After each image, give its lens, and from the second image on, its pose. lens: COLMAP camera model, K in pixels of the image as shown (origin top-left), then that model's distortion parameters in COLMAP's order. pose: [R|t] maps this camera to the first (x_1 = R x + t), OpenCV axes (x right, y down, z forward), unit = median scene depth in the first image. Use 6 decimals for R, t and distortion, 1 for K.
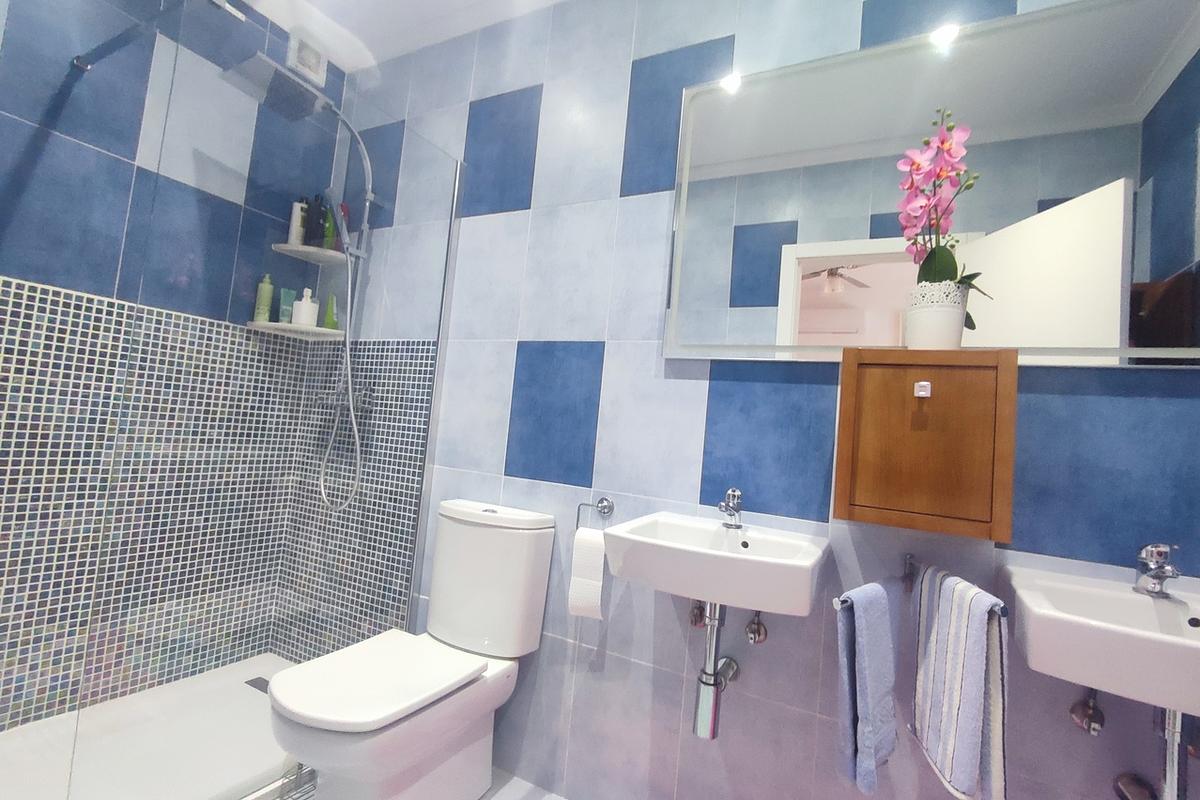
lens RADIAL K [[549.6, 0, 610.4], [0, 549.6, 394.4], [0, 0, 1]] dist [-0.002554, -0.004859]
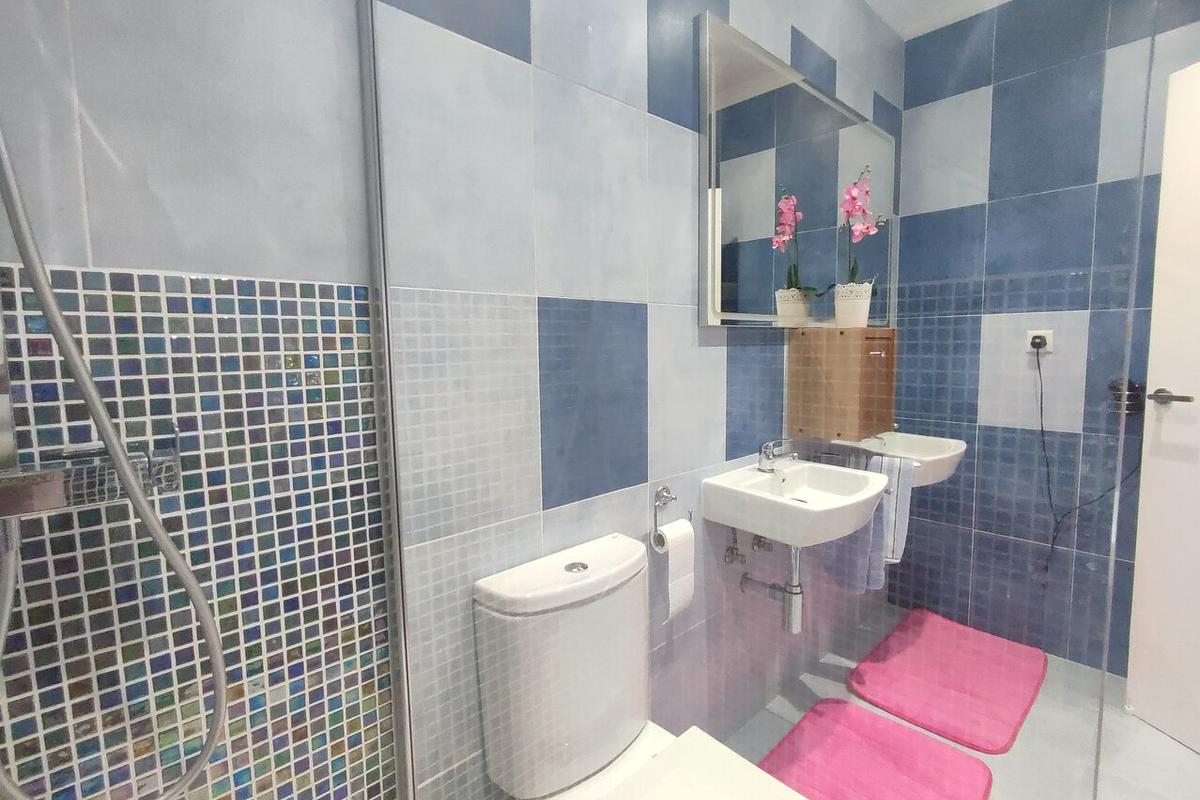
lens RADIAL K [[549.6, 0, 596.0], [0, 549.6, 398.8], [0, 0, 1]] dist [-0.002554, -0.004859]
pose [[0.332368, -0.185766, 0.924674, -0.760947], [-0.017072, 0.979065, 0.202829, -0.115423], [-0.942995, -0.083200, 0.322238, 0.757385]]
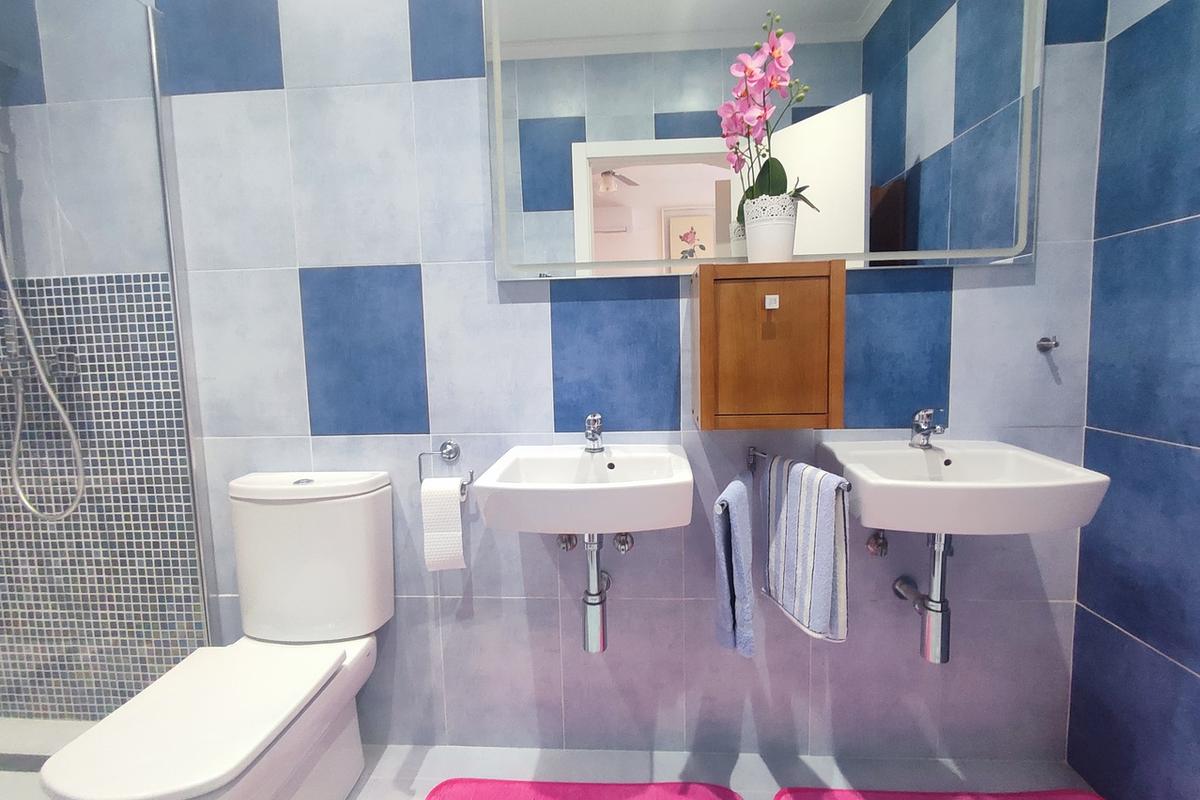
lens RADIAL K [[549.6, 0, 610.2], [0, 549.6, 393.9], [0, 0, 1]] dist [-0.002554, -0.004859]
pose [[0.909373, -0.149666, 0.388124, -0.097177], [0.078807, 0.978121, 0.192532, -0.038518], [-0.408447, -0.144497, 0.901272, 0.081699]]
